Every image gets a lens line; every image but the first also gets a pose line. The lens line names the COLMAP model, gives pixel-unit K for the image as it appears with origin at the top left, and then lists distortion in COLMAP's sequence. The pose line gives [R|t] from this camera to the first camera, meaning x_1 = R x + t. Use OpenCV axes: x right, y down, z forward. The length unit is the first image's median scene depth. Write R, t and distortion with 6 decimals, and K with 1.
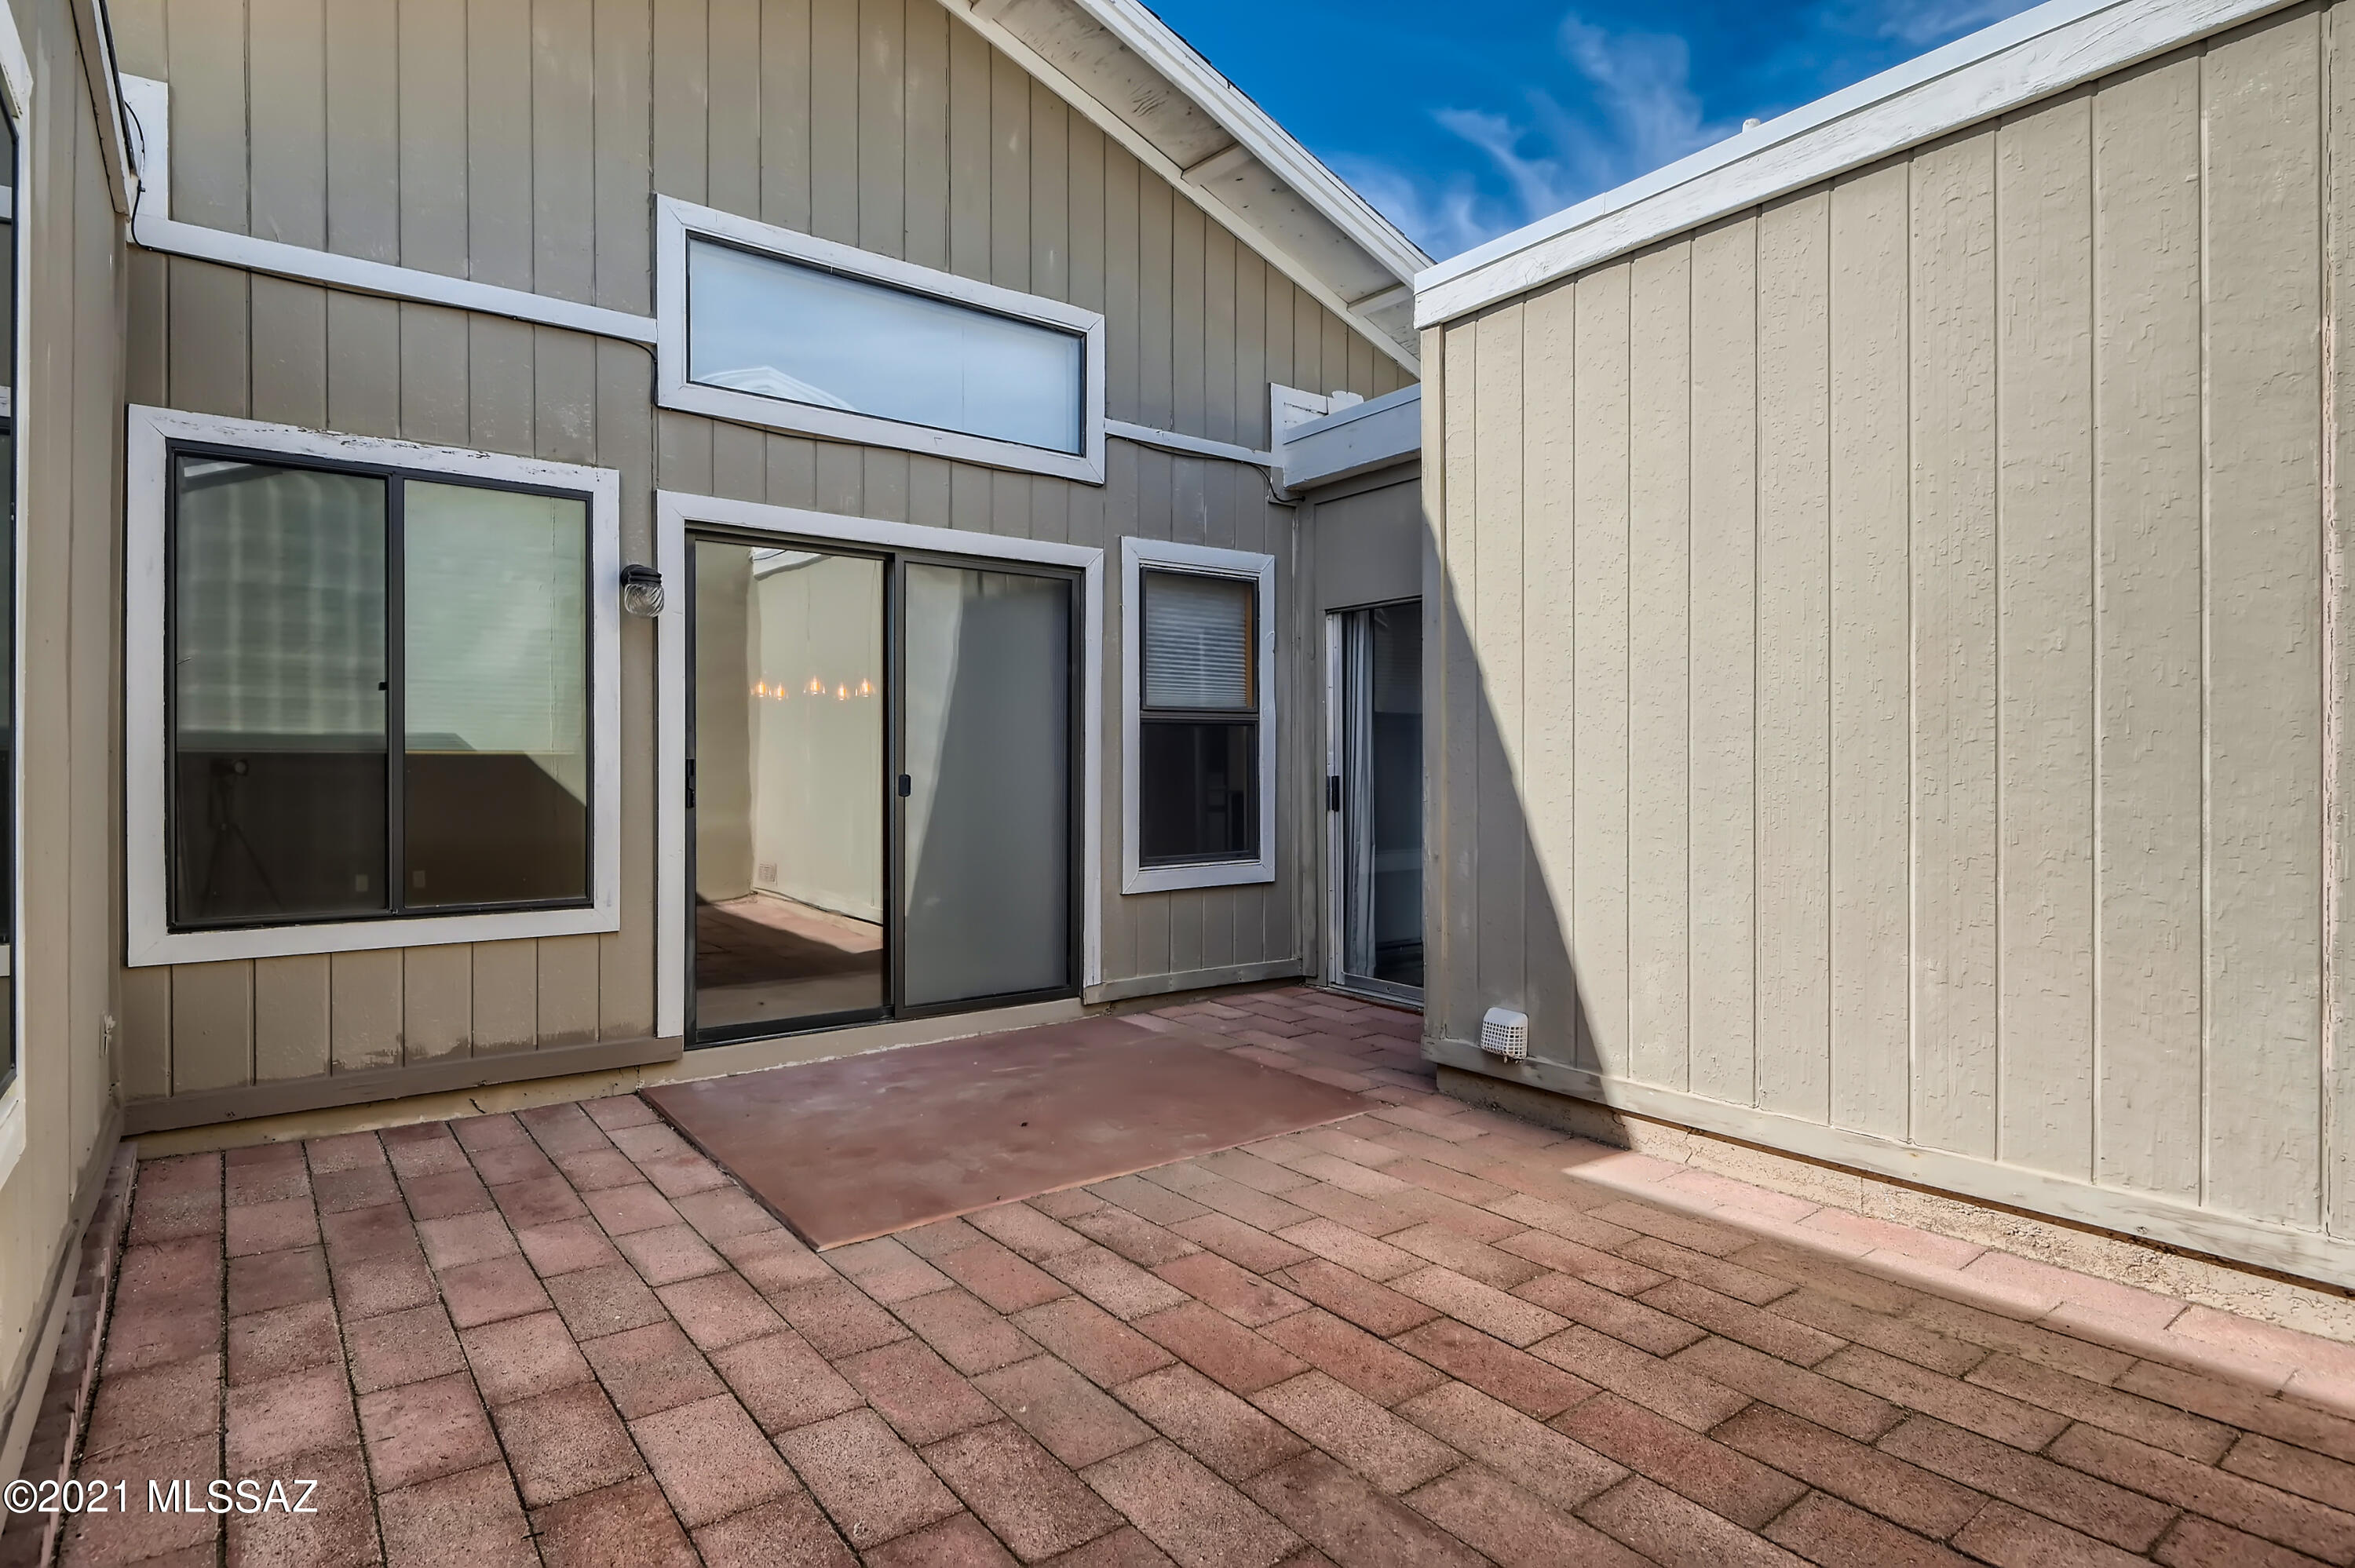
lens RADIAL K [[1285.4, 0, 1178.3], [0, 1285.4, 775.7], [0, 0, 1]] dist [-0.004552, -0.001196]
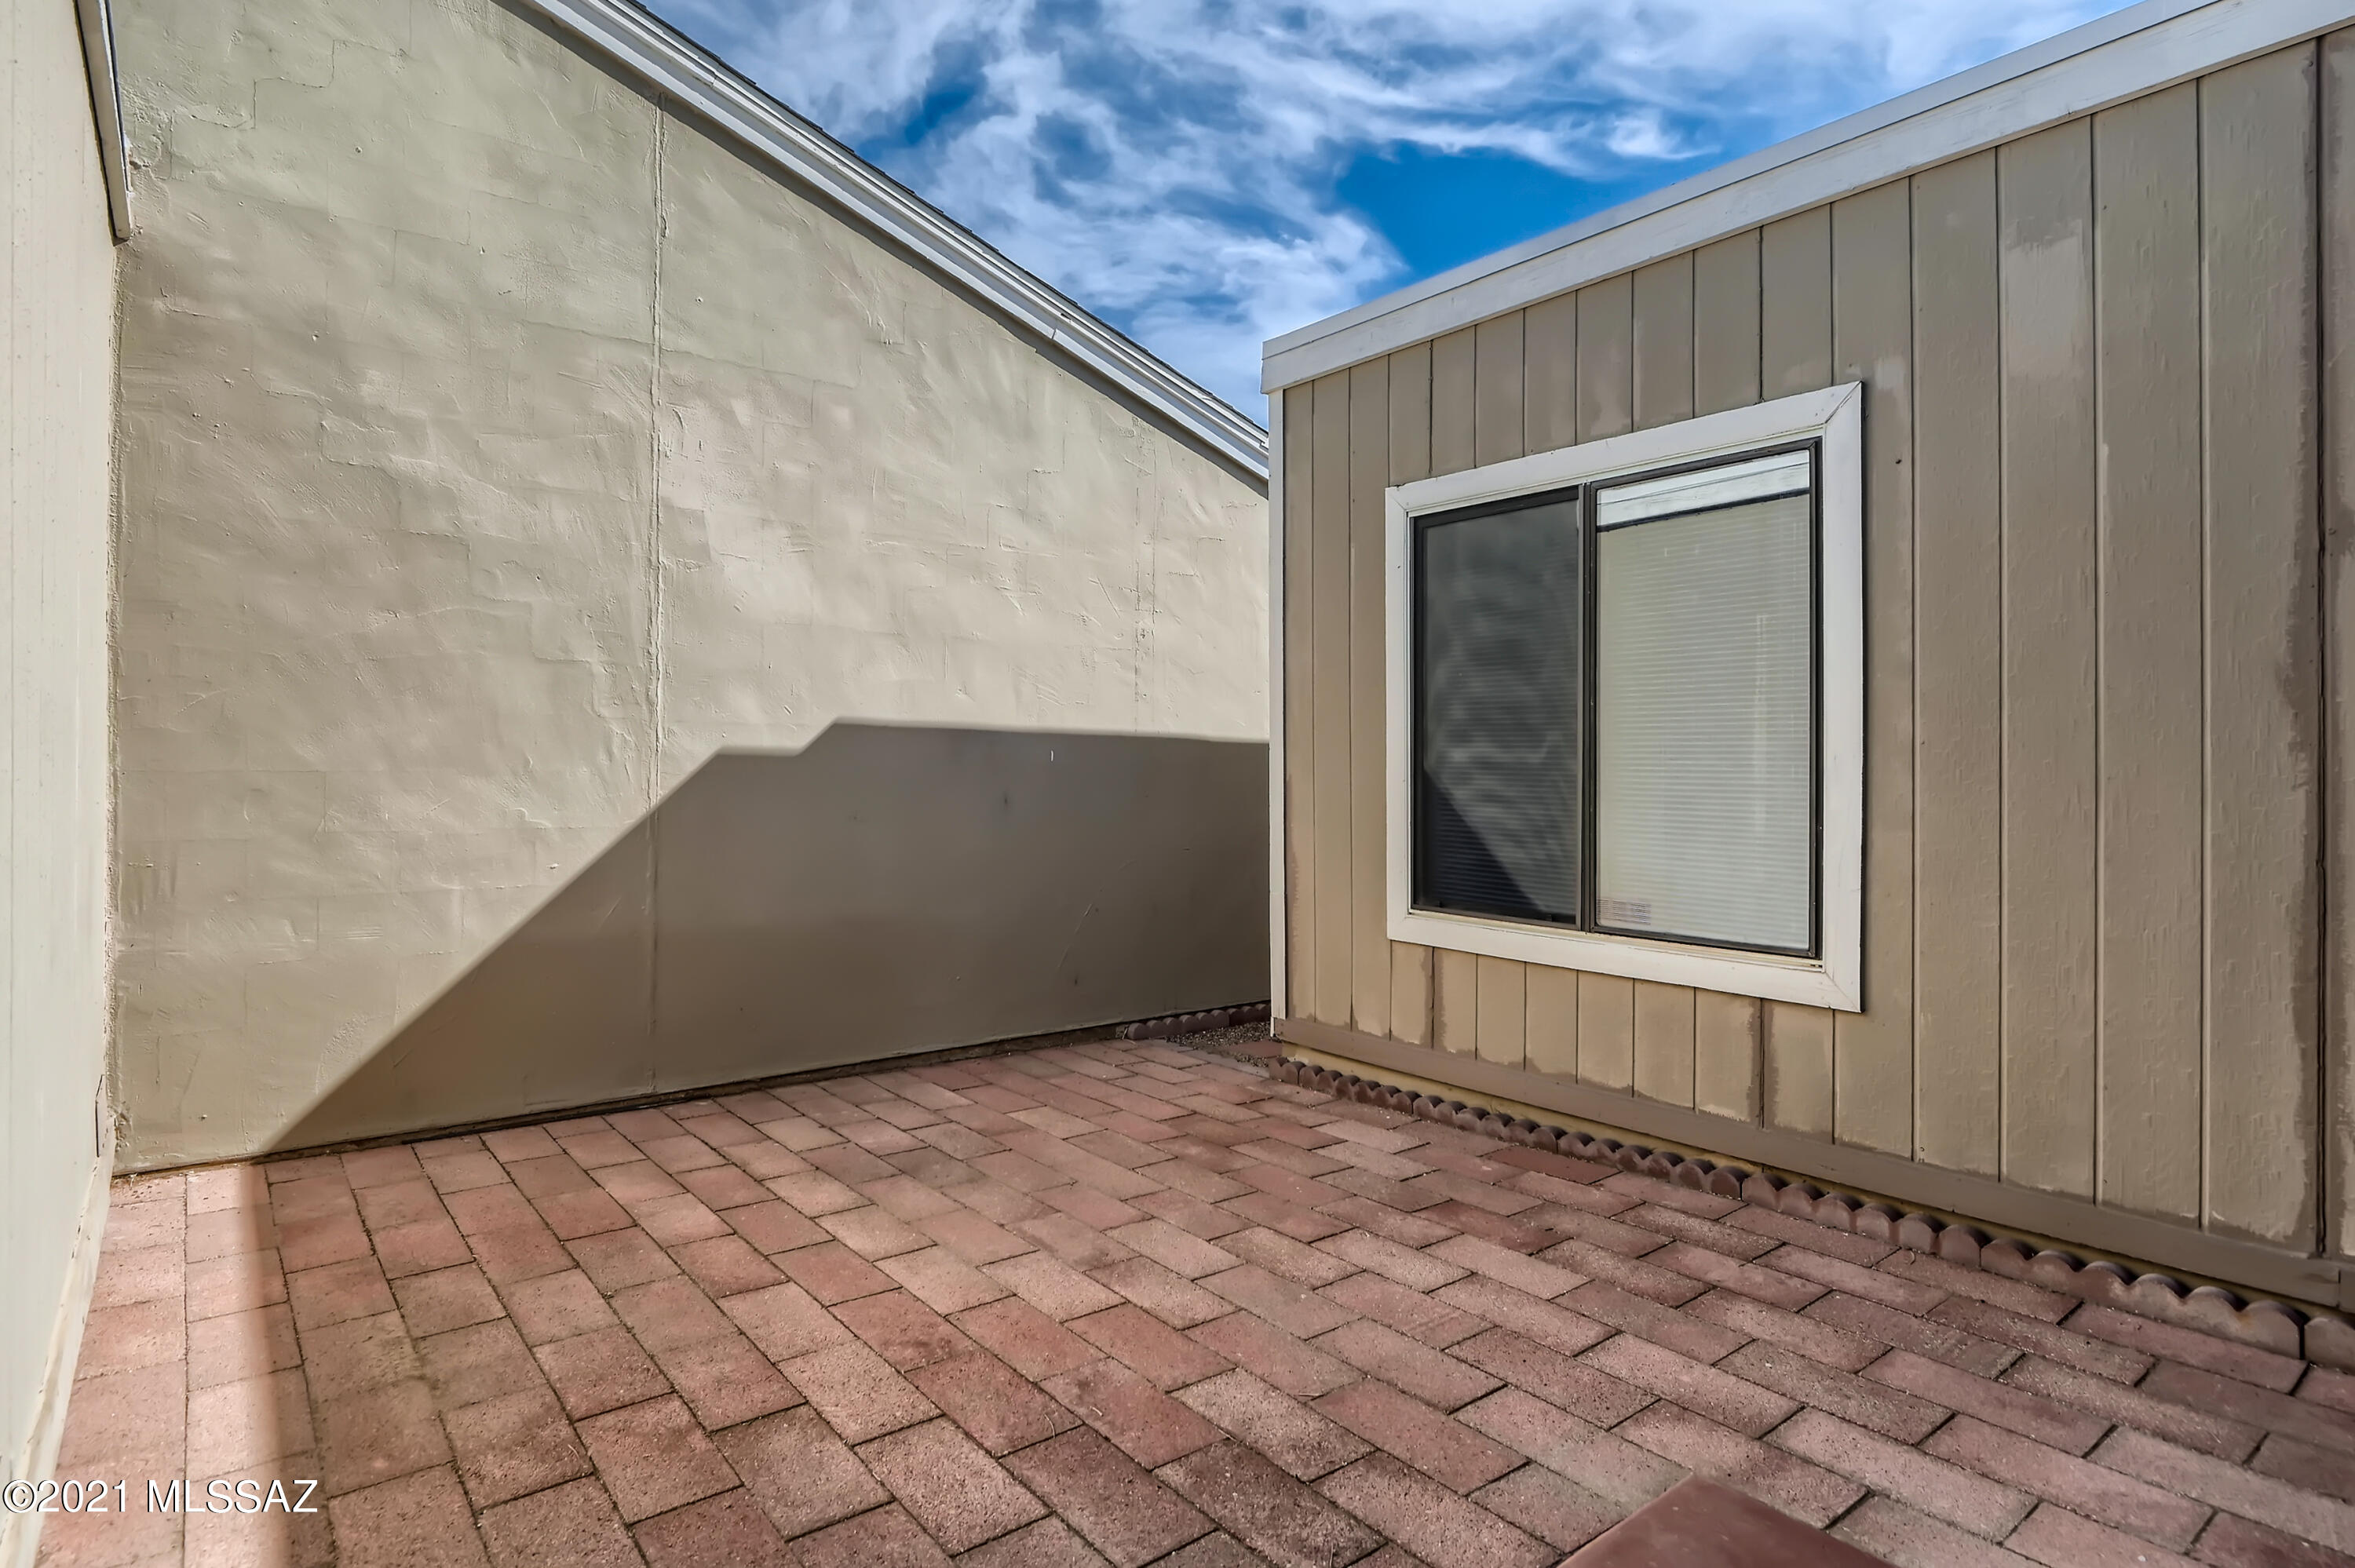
lens RADIAL K [[1285.4, 0, 1179.4], [0, 1285.4, 776.8], [0, 0, 1]] dist [-0.004552, -0.001196]
pose [[-0.999830, -0.000954, -0.018388, 0.022512], [-0.001109, 0.999964, 0.008393, -0.026552], [0.018379, 0.008412, -0.999796, 2.019483]]
